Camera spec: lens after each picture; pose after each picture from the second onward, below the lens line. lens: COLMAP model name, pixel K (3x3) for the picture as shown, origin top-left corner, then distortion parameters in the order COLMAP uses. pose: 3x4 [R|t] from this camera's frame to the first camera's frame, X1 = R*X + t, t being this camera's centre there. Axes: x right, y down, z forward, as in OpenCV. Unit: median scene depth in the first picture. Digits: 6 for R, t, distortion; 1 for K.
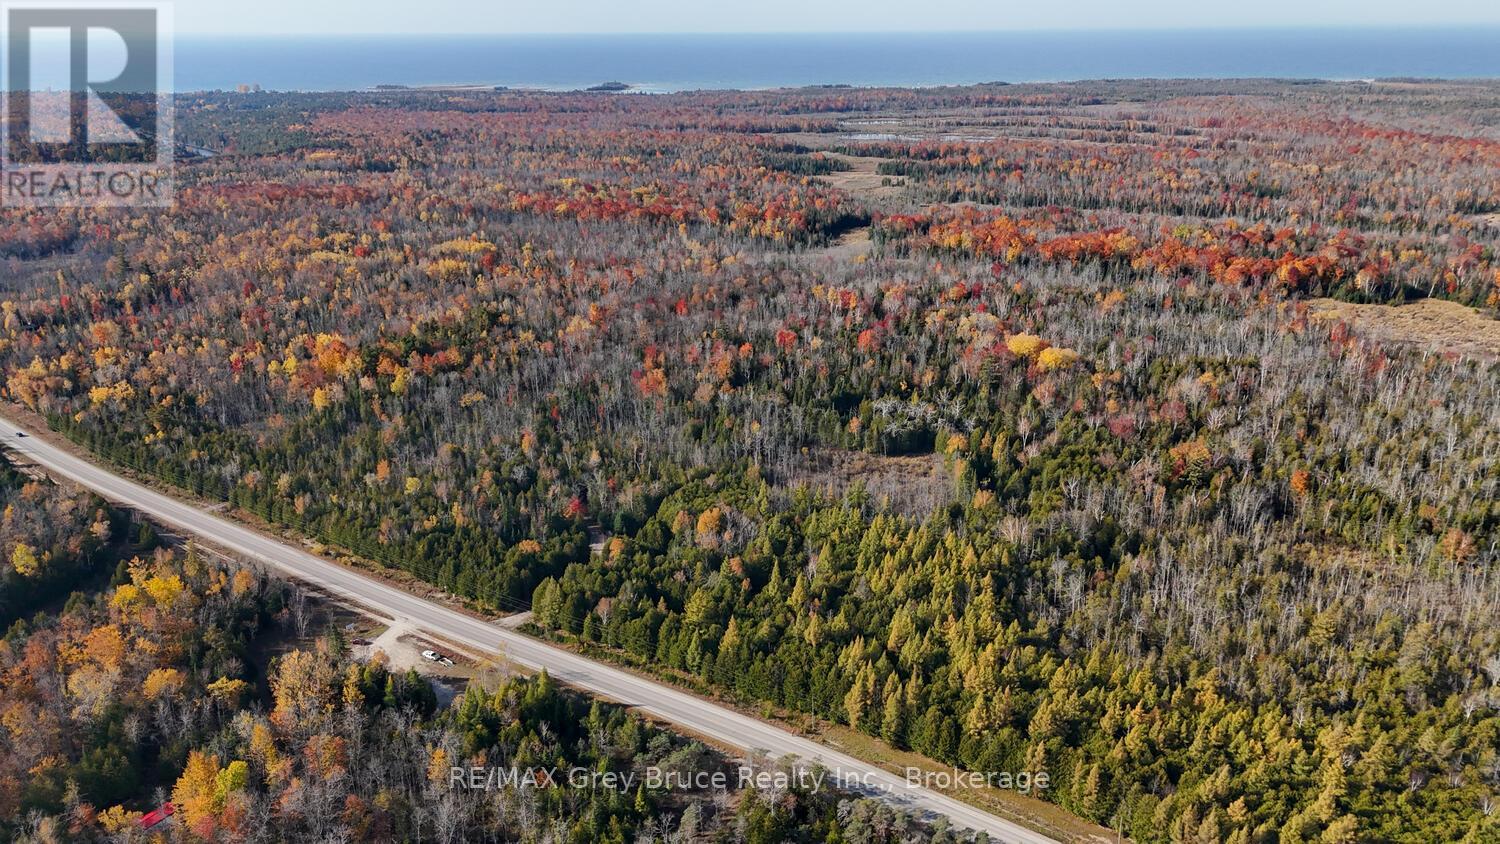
lens RADIAL K [[1095.9, 0, 757.8], [0, 1095.9, 420.3], [0, 0, 1]] dist [0.072195, -0.072896]
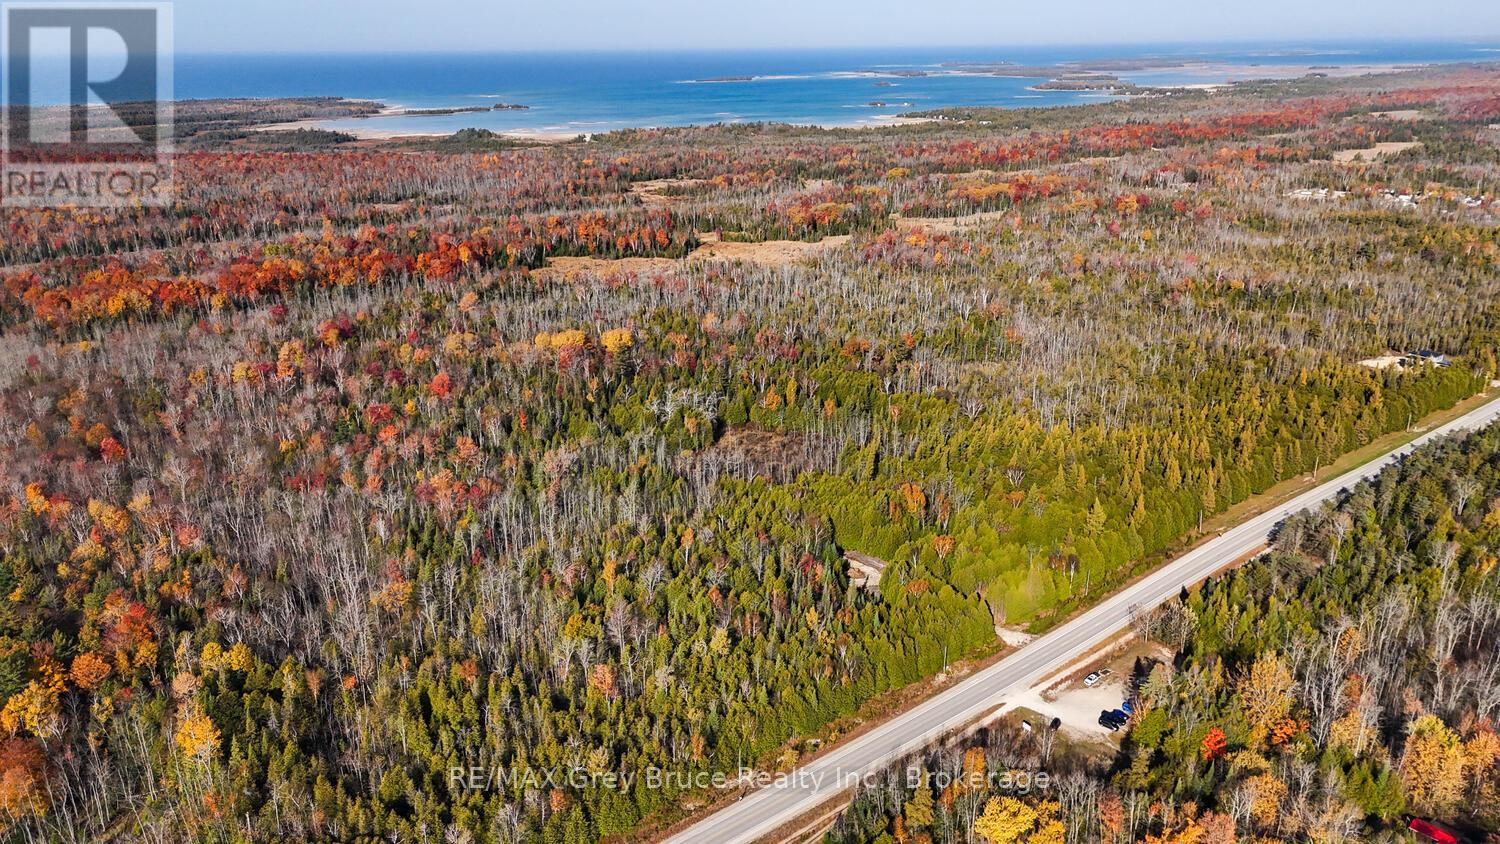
lens RADIAL K [[1095.9, 0, 757.8], [0, 1095.9, 420.3], [0, 0, 1]] dist [0.072195, -0.072896]
pose [[0.290328, -0.305610, 0.906814, -0.921893], [0.330320, 0.921390, 0.204766, -0.213842], [-0.898108, 0.240090, 0.368454, 0.694297]]
